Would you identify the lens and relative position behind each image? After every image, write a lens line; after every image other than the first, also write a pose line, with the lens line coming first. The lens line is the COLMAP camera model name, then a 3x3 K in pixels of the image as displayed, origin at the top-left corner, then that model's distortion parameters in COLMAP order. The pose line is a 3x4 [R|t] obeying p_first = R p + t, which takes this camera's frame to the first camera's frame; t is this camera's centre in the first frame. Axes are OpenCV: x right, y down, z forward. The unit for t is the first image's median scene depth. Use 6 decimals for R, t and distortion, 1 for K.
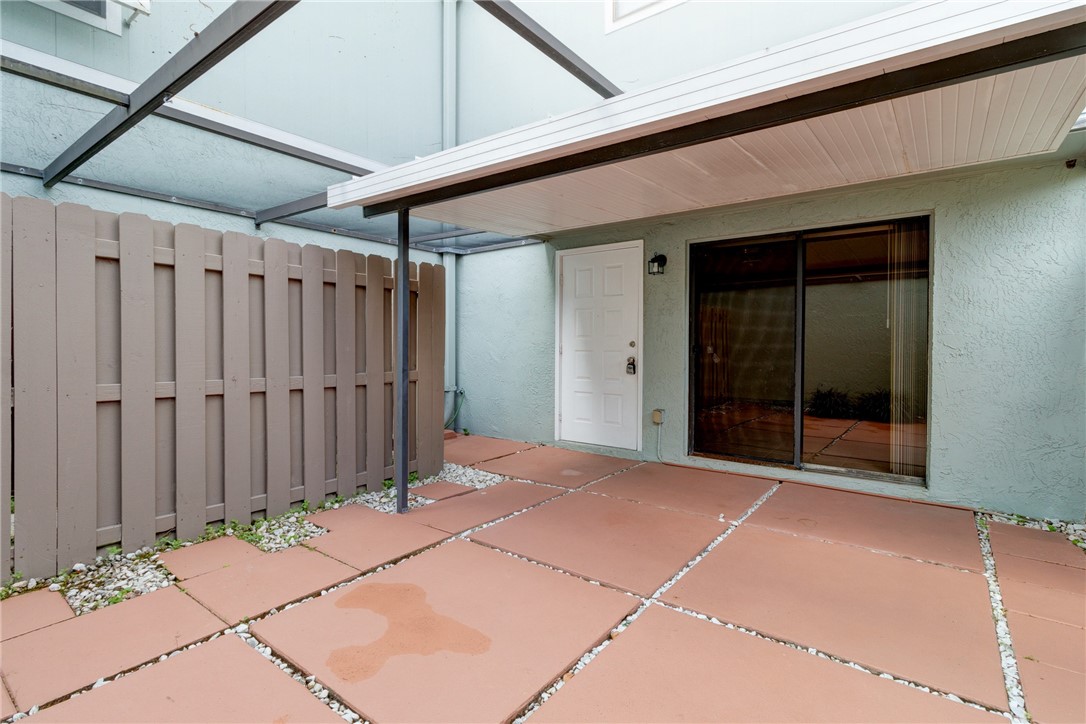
lens RADIAL K [[508.9, 0, 545.0], [0, 508.9, 354.4], [0, 0, 1]] dist [0.000410, -0.000575]
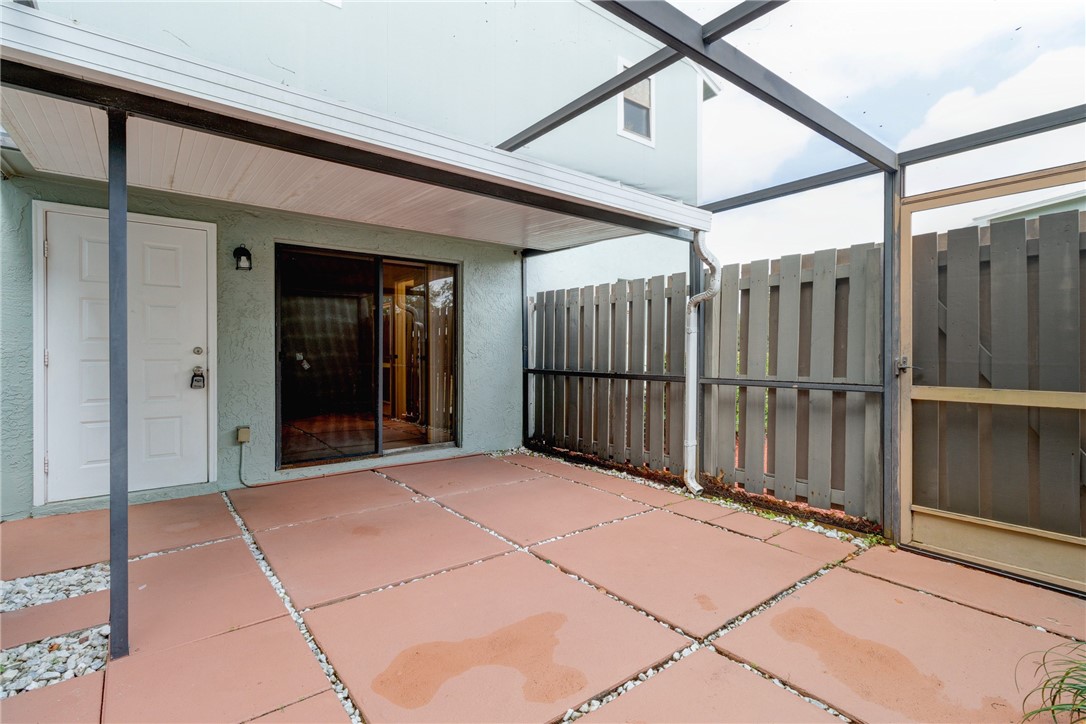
lens RADIAL K [[508.9, 0, 545.0], [0, 508.9, 354.4], [0, 0, 1]] dist [0.000410, -0.000575]
pose [[0.267024, -0.008203, 0.963655, -0.478839], [0.020736, 0.999781, 0.002765, -0.005479], [-0.963467, 0.019244, 0.267135, 0.278499]]
